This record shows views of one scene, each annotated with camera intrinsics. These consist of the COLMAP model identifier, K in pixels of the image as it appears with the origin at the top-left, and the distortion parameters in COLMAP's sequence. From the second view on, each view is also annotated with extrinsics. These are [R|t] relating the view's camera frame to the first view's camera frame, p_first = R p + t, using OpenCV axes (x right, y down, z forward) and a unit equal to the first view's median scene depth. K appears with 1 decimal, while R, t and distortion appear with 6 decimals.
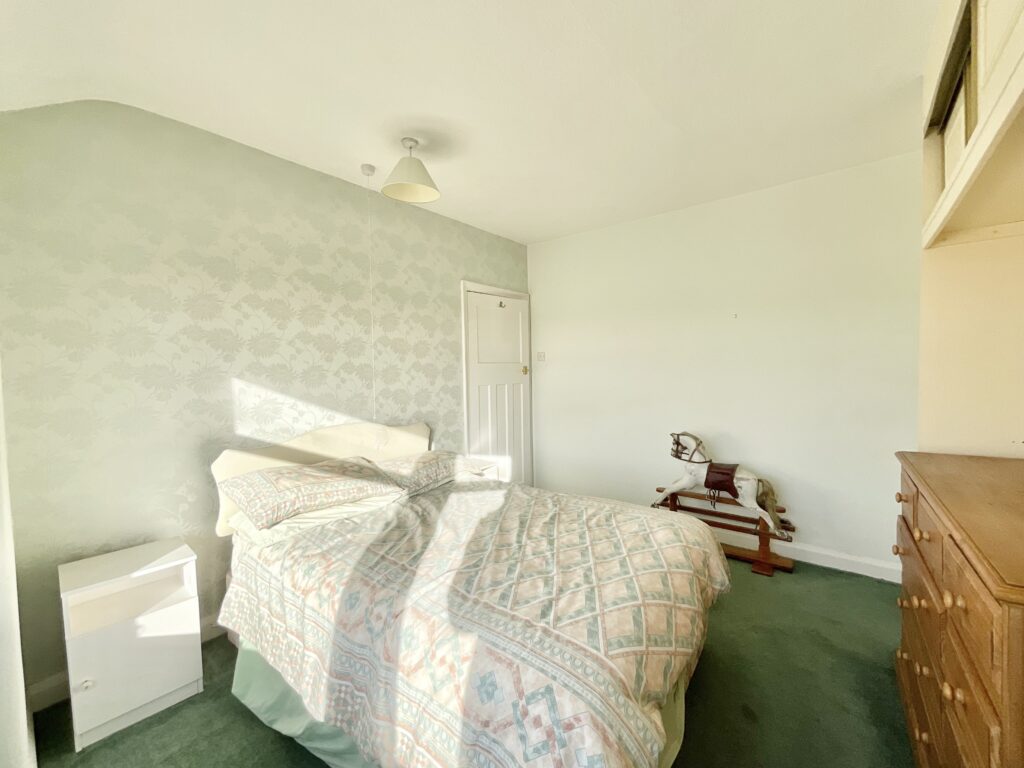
lens RADIAL K [[414.3, 0, 512.0], [0, 414.3, 384.0], [0, 0, 1]] dist [0.001310, 0.000389]
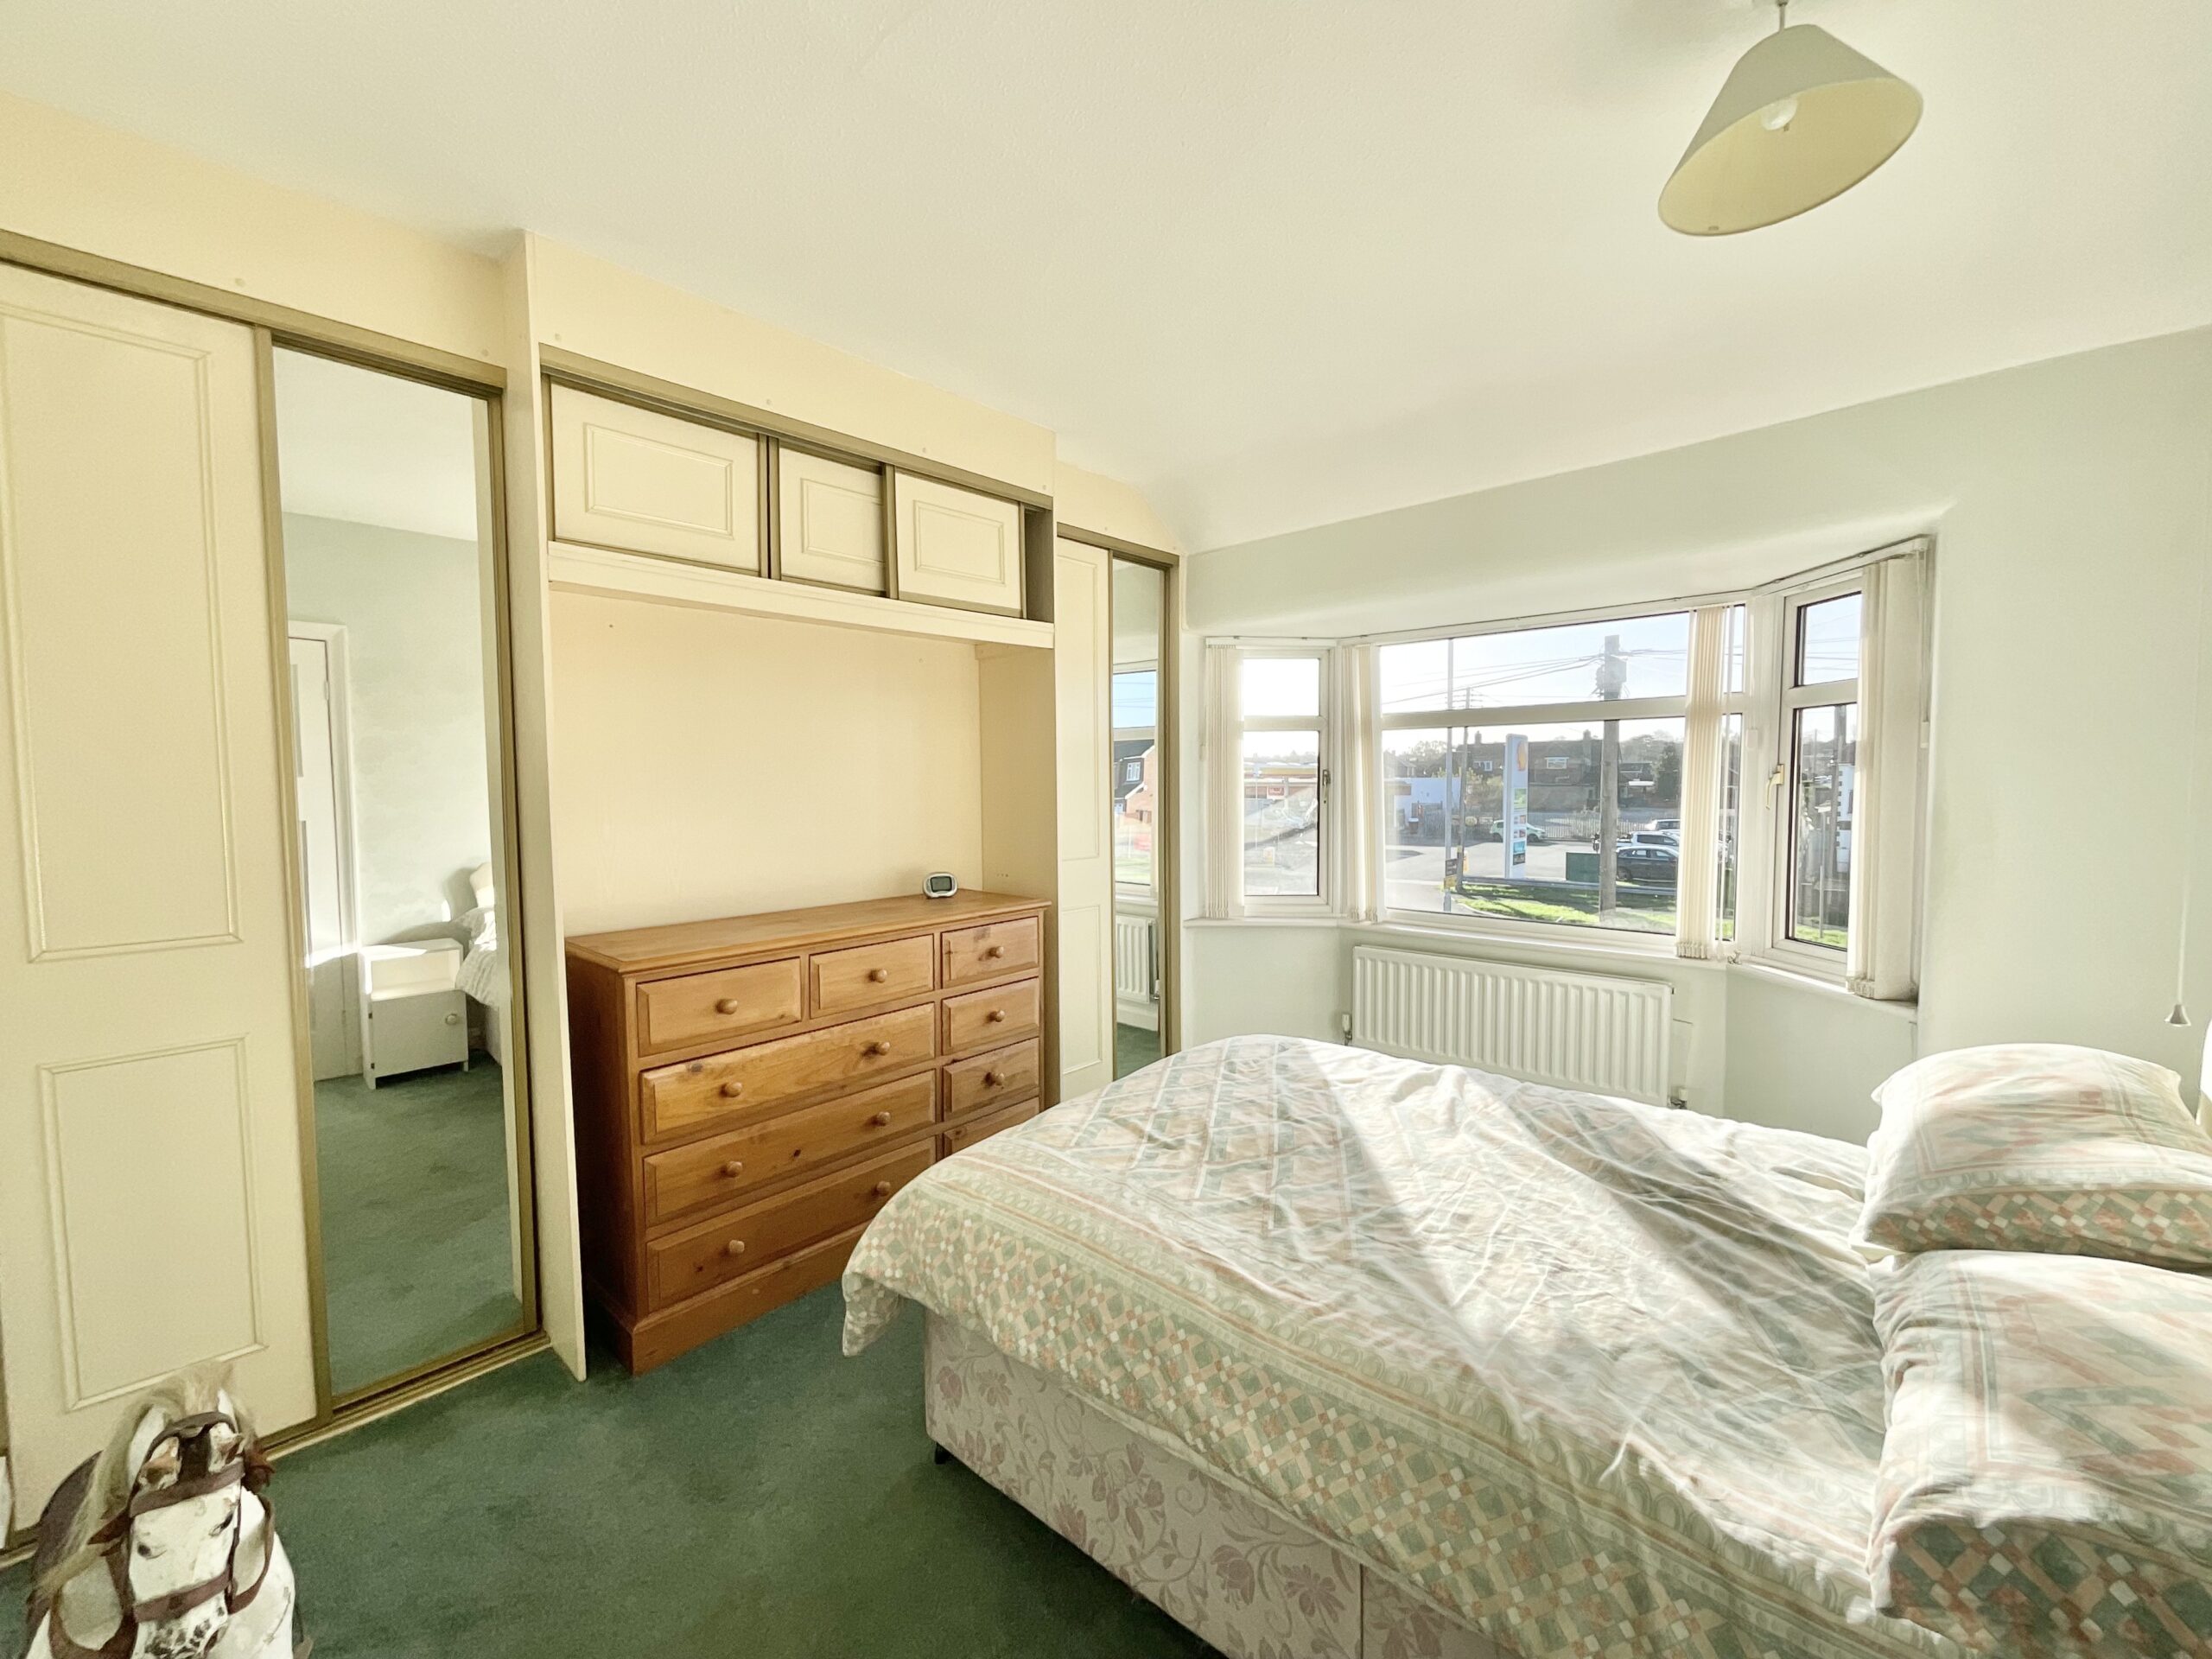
lens RADIAL K [[895.0, 0, 1106.0], [0, 895.0, 829.5], [0, 0, 1]] dist [0.001310, 0.000389]
pose [[-0.997303, 0.016814, 0.071442, 0.230560], [0.022203, 0.996911, 0.075334, -0.076617], [-0.069954, 0.076717, -0.994596, 2.107190]]
